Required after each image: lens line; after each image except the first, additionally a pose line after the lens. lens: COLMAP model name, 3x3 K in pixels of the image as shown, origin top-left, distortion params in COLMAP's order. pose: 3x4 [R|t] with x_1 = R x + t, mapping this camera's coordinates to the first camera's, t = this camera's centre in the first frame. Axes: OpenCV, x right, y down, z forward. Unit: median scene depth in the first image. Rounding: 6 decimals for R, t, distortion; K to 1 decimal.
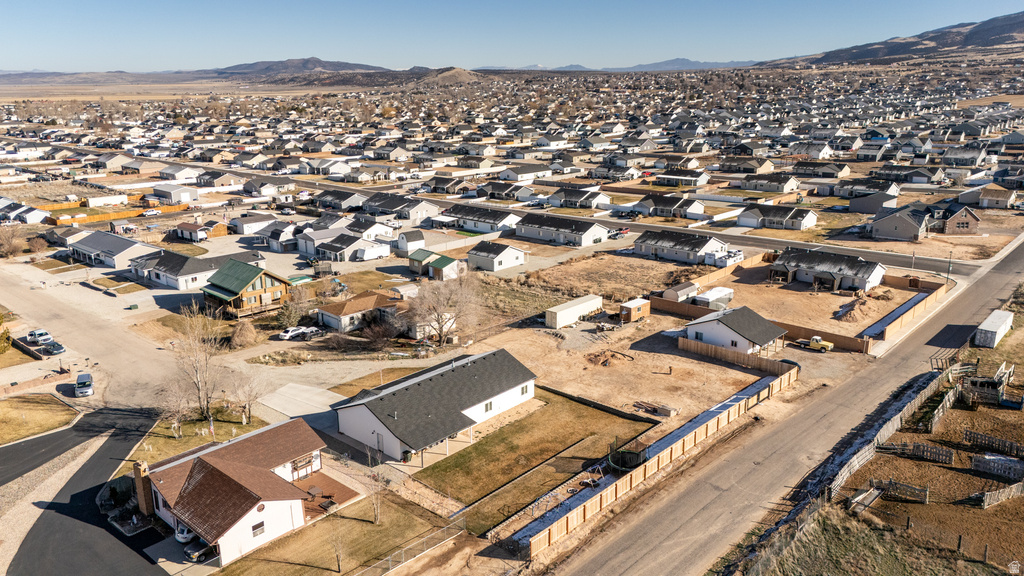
lens RADIAL K [[747.2, 0, 514.8], [0, 747.2, 286.9], [0, 0, 1]] dist [0.084804, -0.072330]
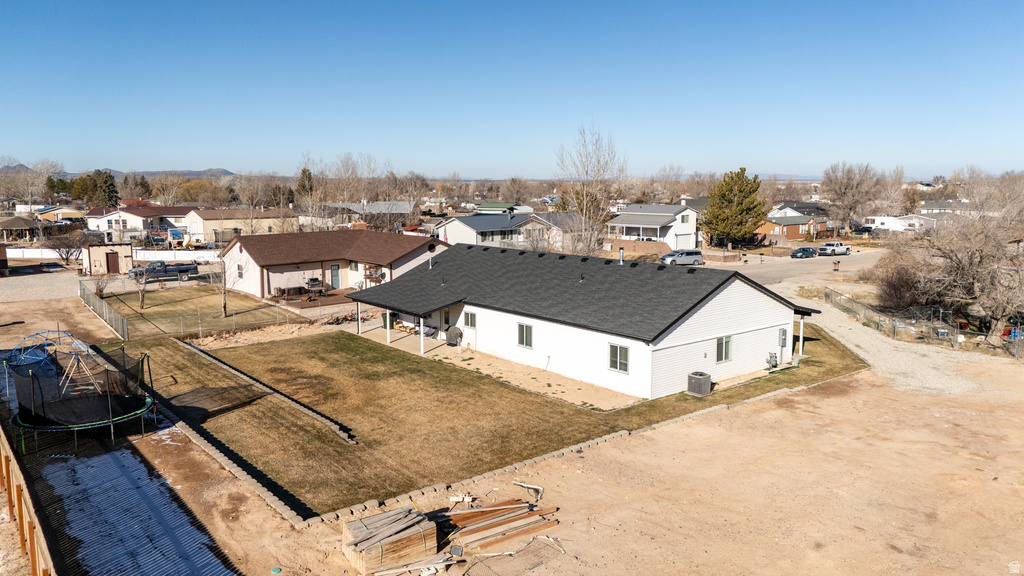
lens RADIAL K [[747.2, 0, 517.5], [0, 747.2, 288.7], [0, 0, 1]] dist [0.084804, -0.072330]
pose [[-0.154669, 0.148531, -0.976737, 0.300877], [-0.254582, 0.949256, 0.184666, 0.044116], [0.954602, 0.277222, -0.109007, 0.812871]]
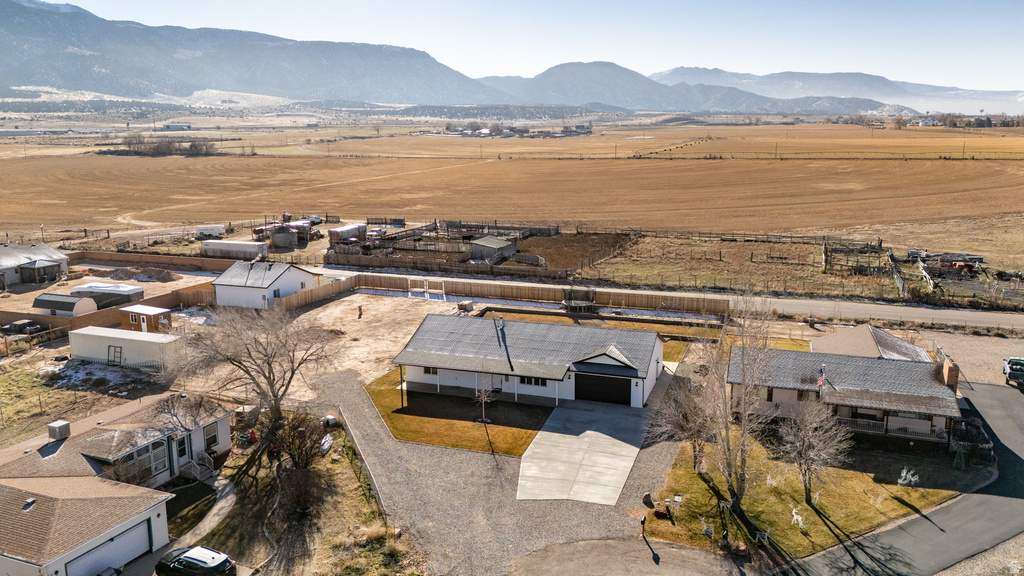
lens RADIAL K [[747.2, 0, 517.0], [0, 747.2, 288.1], [0, 0, 1]] dist [0.084804, -0.072330]
pose [[-0.380409, -0.173948, 0.908312, -0.627500], [0.253183, 0.925042, 0.283187, -0.112899], [-0.889487, 0.337697, -0.307854, 0.986227]]
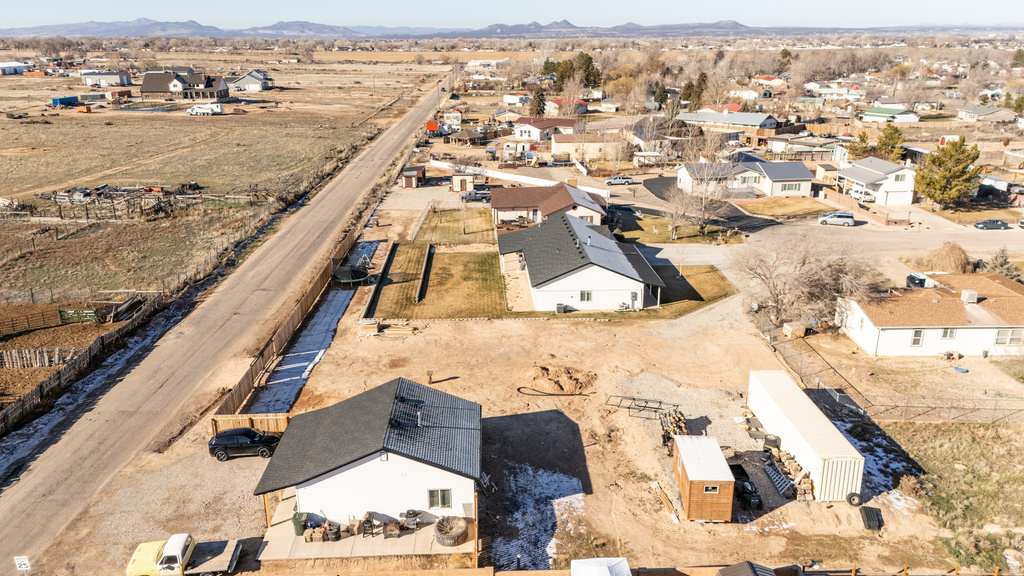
lens RADIAL K [[747.2, 0, 514.8], [0, 747.2, 283.1], [0, 0, 1]] dist [0.084804, -0.072330]
pose [[-0.710227, 0.230486, -0.665172, 0.473603], [-0.173975, 0.858108, 0.483098, -0.217788], [0.682137, 0.458833, -0.569352, 1.198797]]
